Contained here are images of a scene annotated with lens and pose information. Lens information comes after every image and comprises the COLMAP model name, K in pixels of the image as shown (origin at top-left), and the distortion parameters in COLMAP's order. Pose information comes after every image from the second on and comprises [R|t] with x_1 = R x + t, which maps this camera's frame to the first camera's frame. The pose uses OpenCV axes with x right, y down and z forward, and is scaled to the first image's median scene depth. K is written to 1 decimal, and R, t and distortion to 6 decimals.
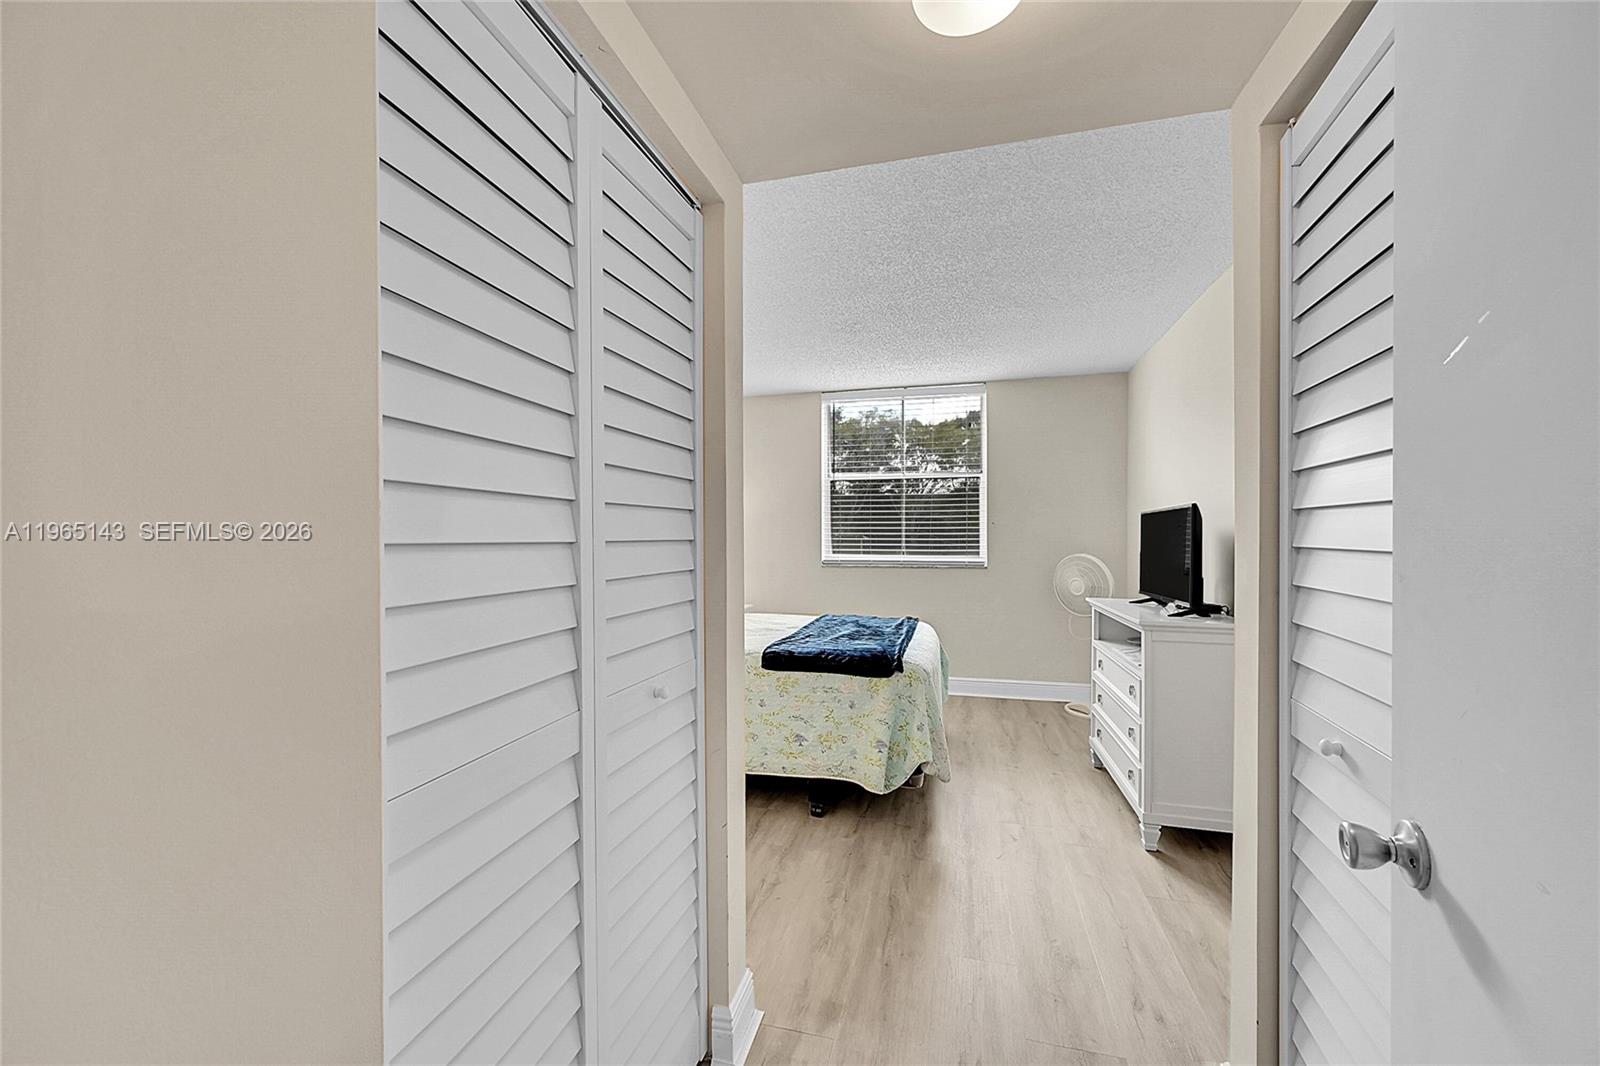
lens RADIAL K [[629.9, 0, 797.3], [0, 629.9, 534.5], [0, 0, 1]] dist [0.001858, 0.000400]
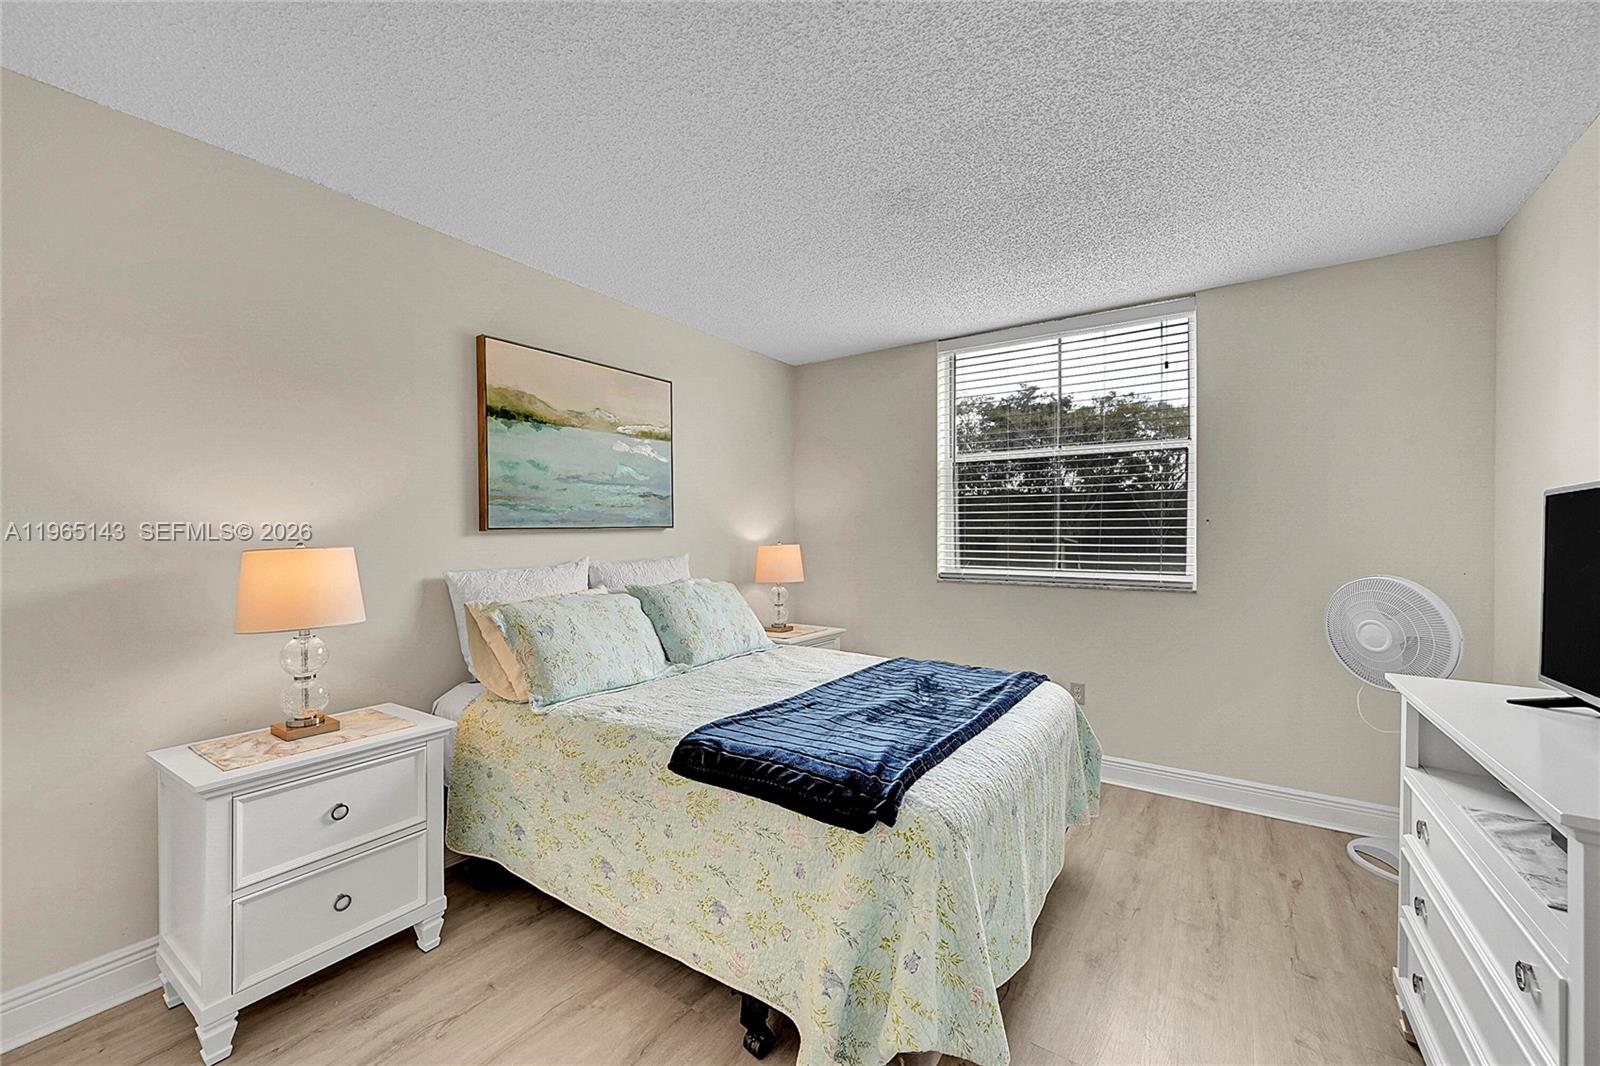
lens RADIAL K [[629.9, 0, 797.3], [0, 629.9, 534.5], [0, 0, 1]] dist [0.001858, 0.000400]
pose [[0.940515, 0.005127, -0.339714, 0.163088], [-0.005248, 0.999986, 0.000562, -0.003072], [0.339712, 0.001254, 0.940529, 0.324221]]
